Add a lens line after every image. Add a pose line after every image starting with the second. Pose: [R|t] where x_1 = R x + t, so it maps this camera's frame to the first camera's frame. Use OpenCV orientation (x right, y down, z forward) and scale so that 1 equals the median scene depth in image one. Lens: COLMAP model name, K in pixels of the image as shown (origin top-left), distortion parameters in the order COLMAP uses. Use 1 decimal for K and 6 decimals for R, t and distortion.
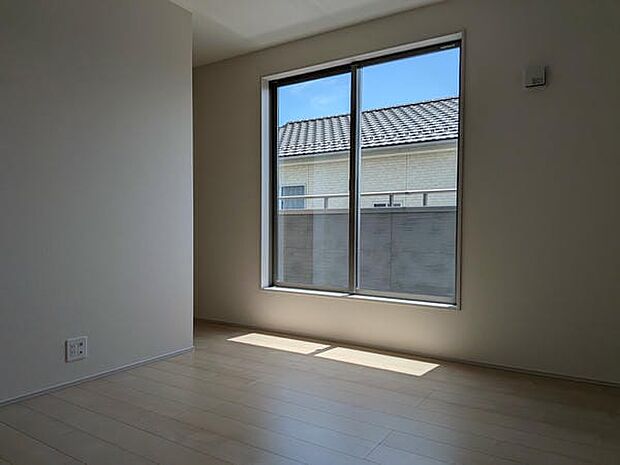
lens RADIAL K [[449.0, 0, 310.0], [0, 449.0, 232.3], [0, 0, 1]] dist [0.022310, -0.038665]
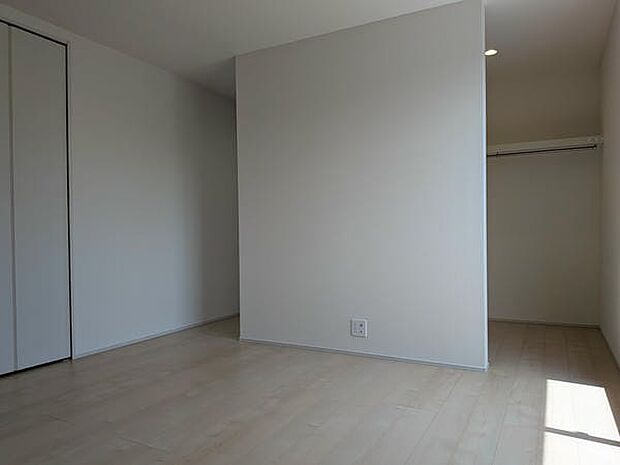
lens RADIAL K [[449.0, 0, 310.8], [0, 449.0, 232.9], [0, 0, 1]] dist [0.022310, -0.038665]
pose [[0.079212, -0.003518, -0.996852, 0.754520], [0.002169, 0.999992, -0.003357, -0.014113], [0.996855, -0.001897, 0.079219, 0.733438]]
